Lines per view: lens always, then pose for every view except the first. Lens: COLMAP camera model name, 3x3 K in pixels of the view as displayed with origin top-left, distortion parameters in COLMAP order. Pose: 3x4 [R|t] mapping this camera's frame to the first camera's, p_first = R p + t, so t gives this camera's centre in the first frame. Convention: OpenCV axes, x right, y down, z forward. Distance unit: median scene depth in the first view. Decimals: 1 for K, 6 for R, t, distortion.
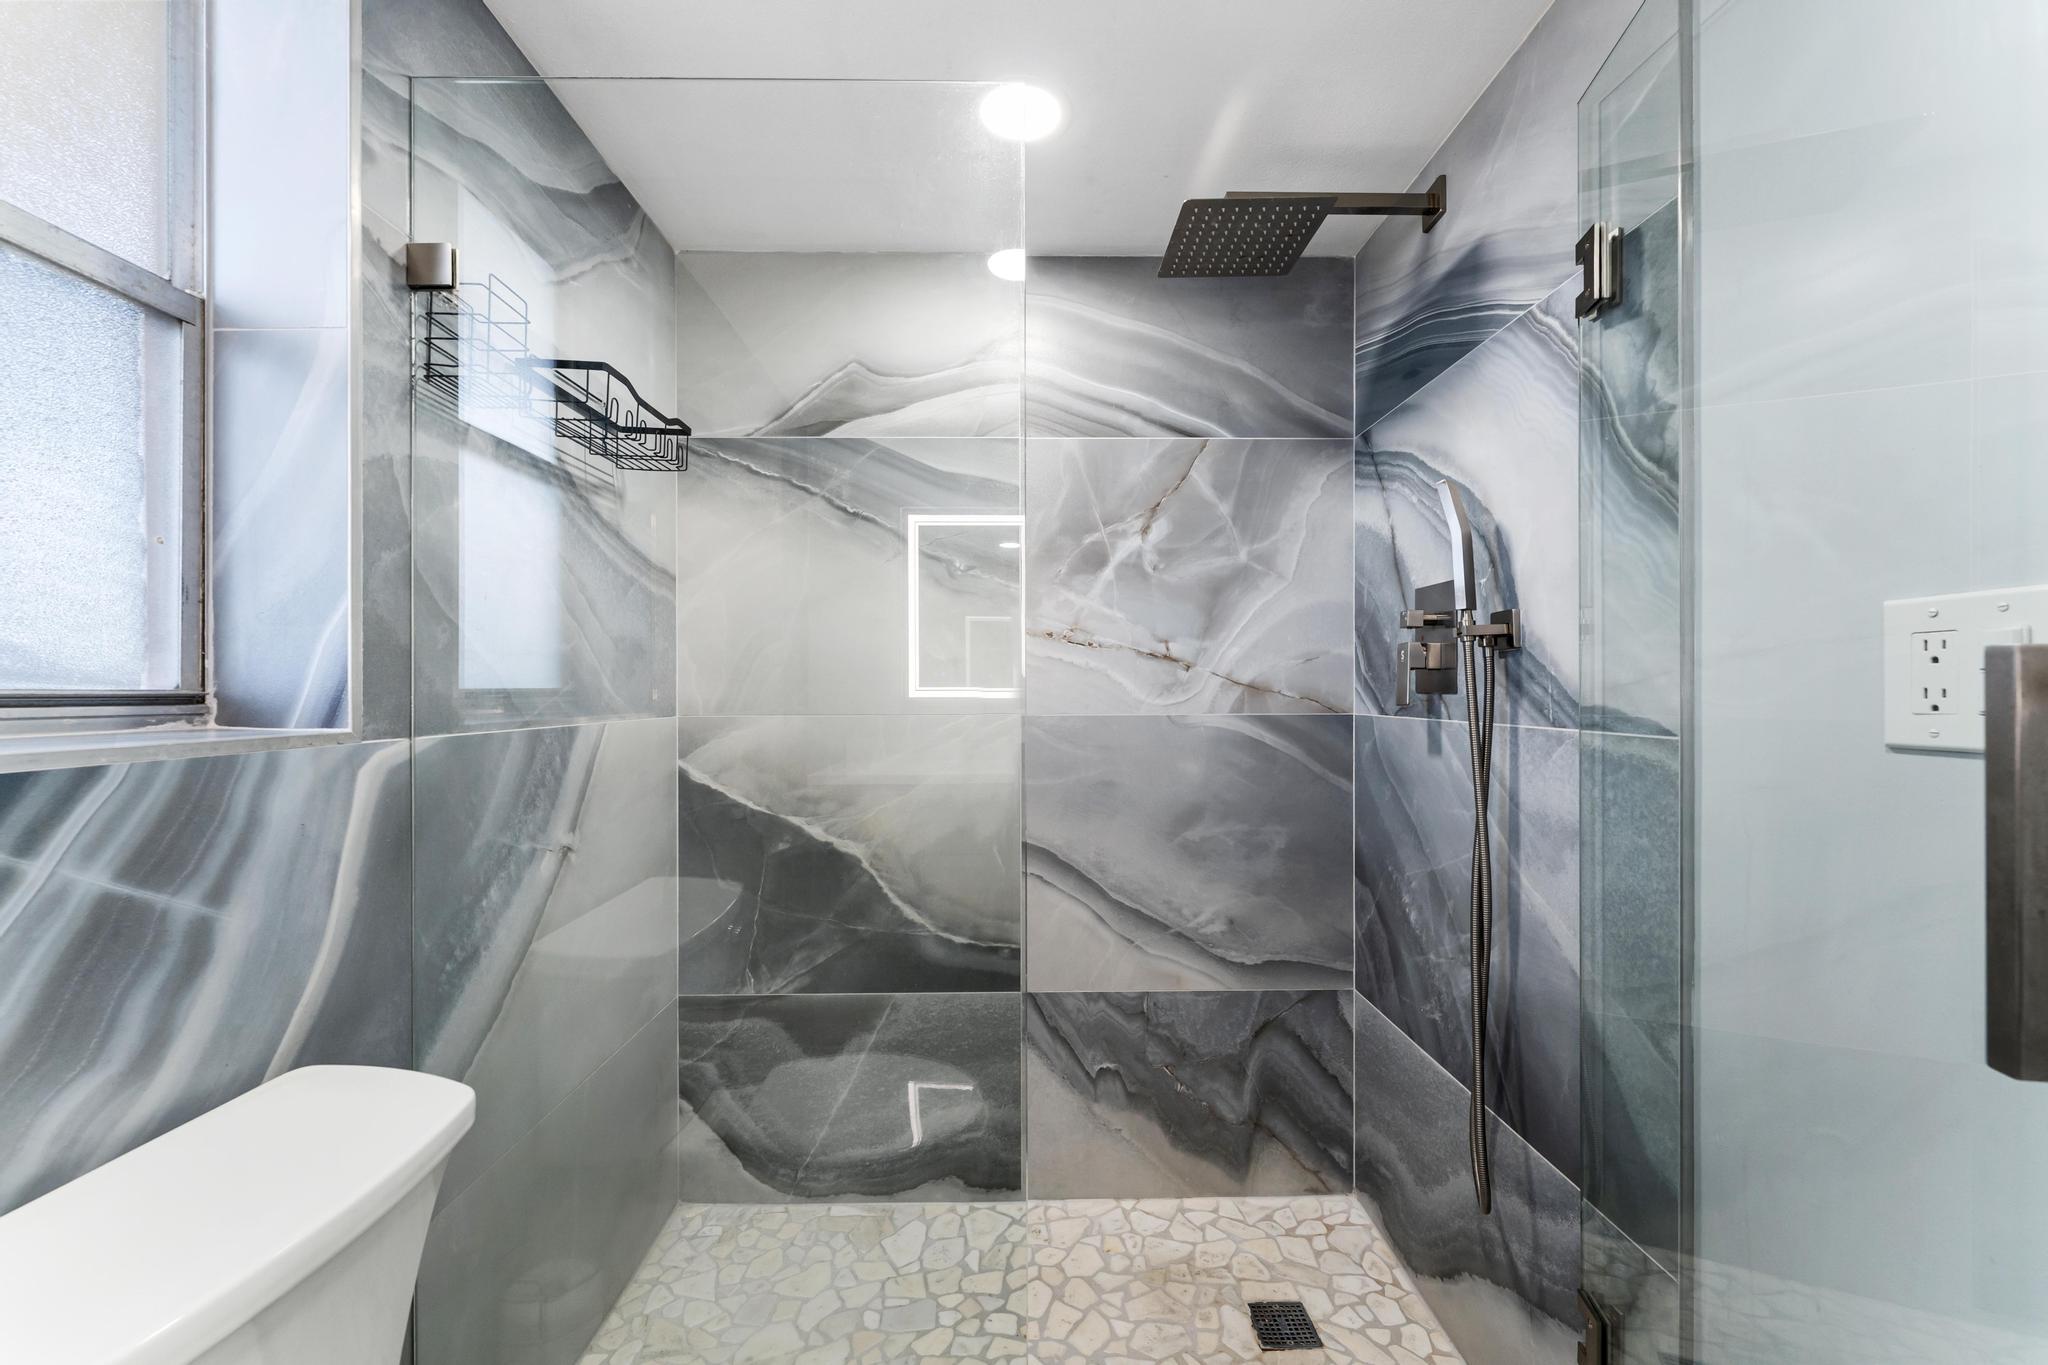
lens RADIAL K [[815.4, 0, 1031.0], [0, 815.4, 684.1], [0, 0, 1]] dist [0.001092, 0.000548]
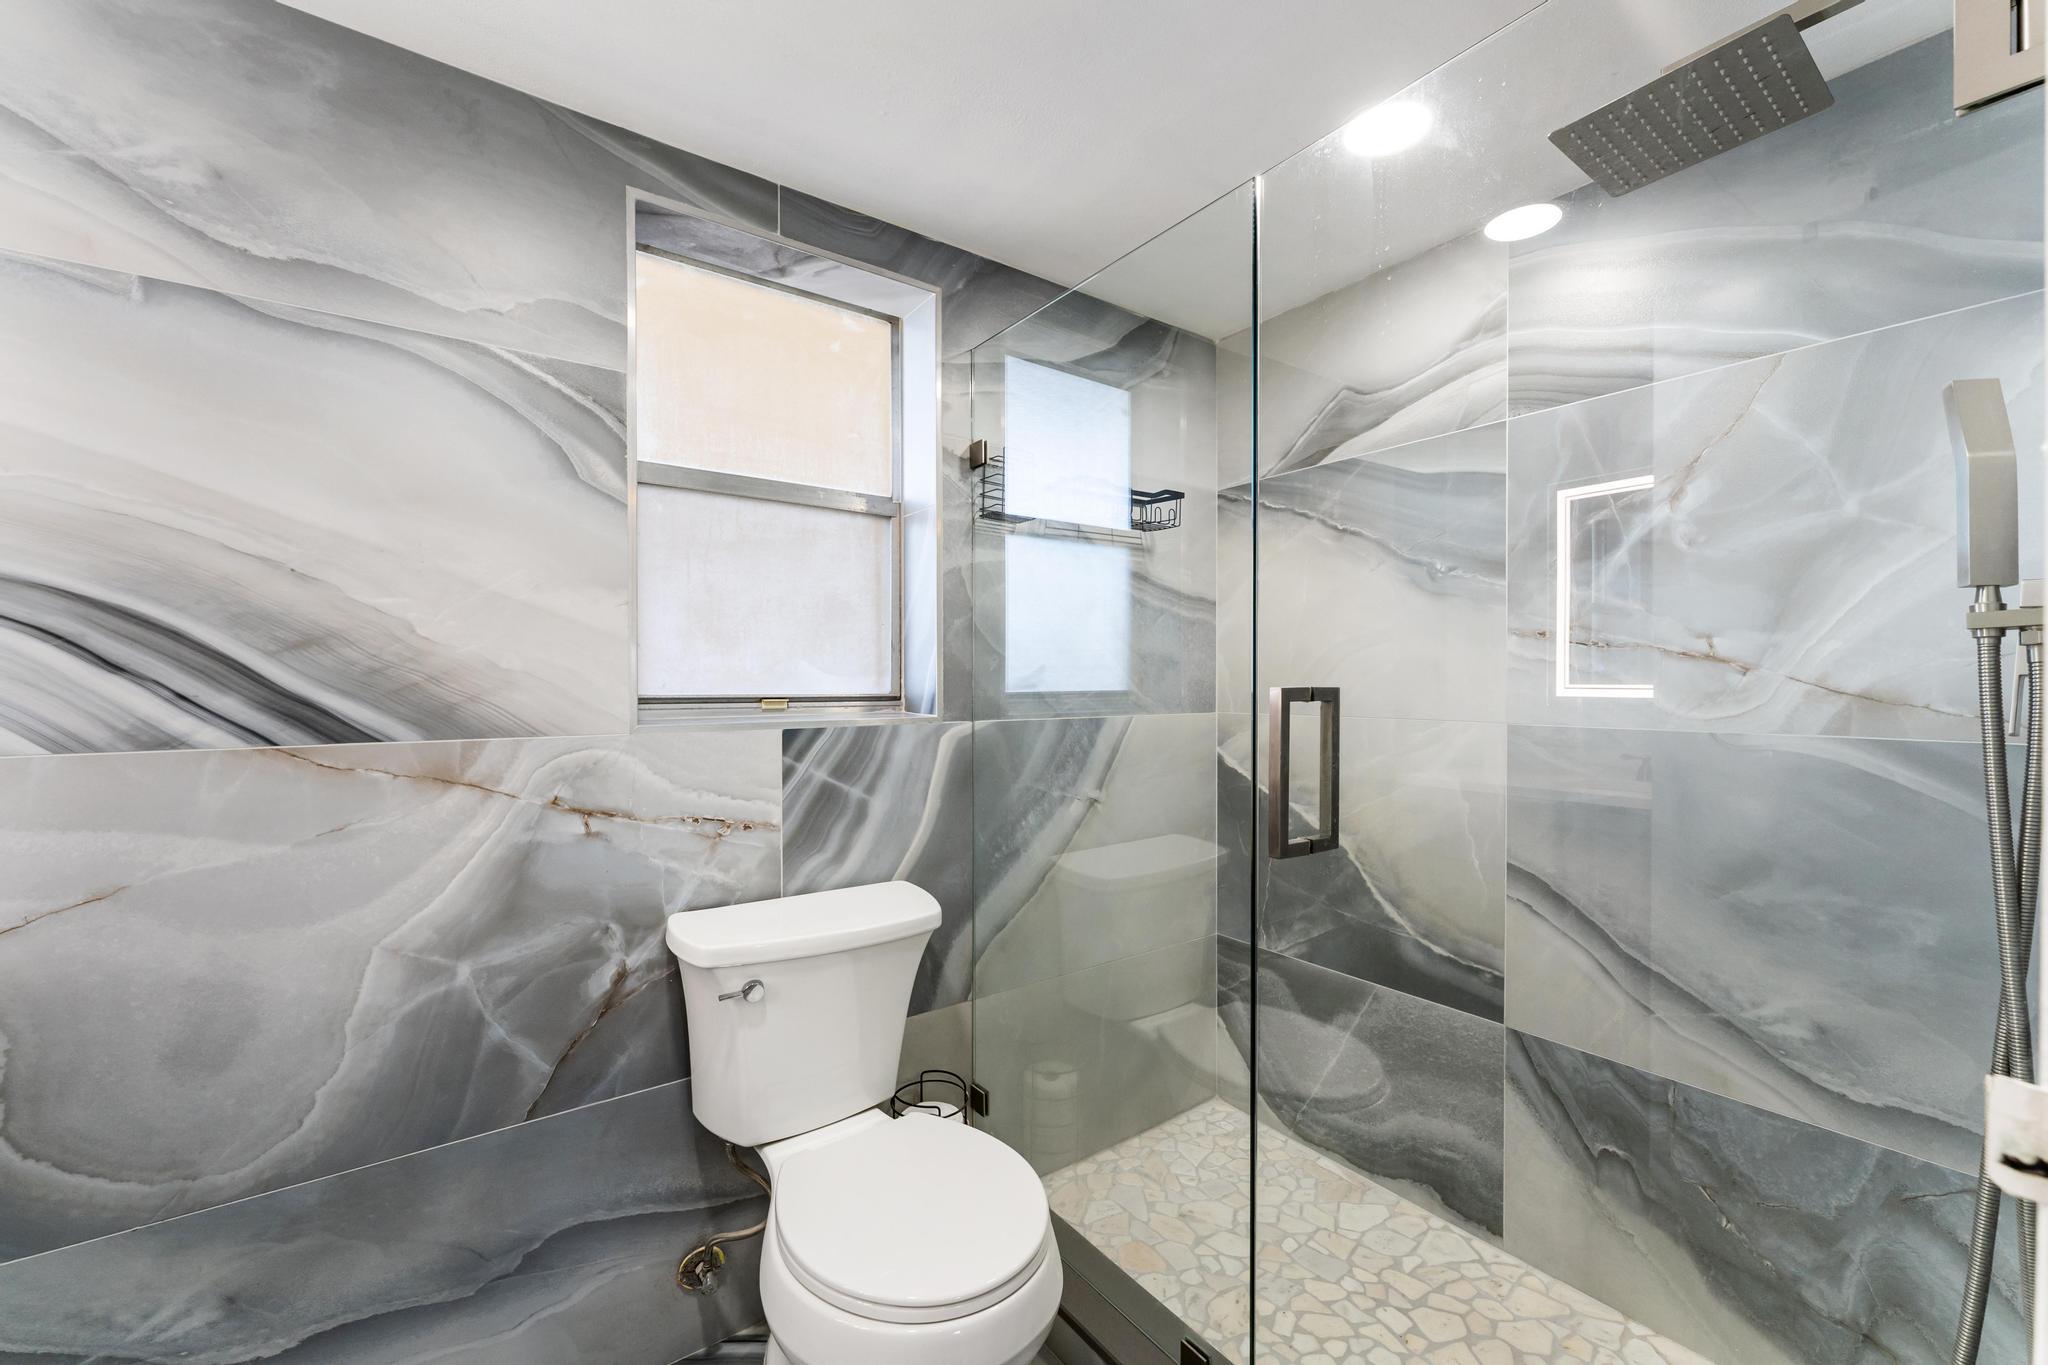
lens RADIAL K [[815.4, 0, 1034.7], [0, 815.4, 681.8], [0, 0, 1]] dist [0.001092, 0.000548]
pose [[0.583883, 0.003628, -0.811830, 0.426652], [0.004281, 0.999962, 0.007548, -0.018520], [0.811826, -0.007883, 0.583846, 0.037858]]
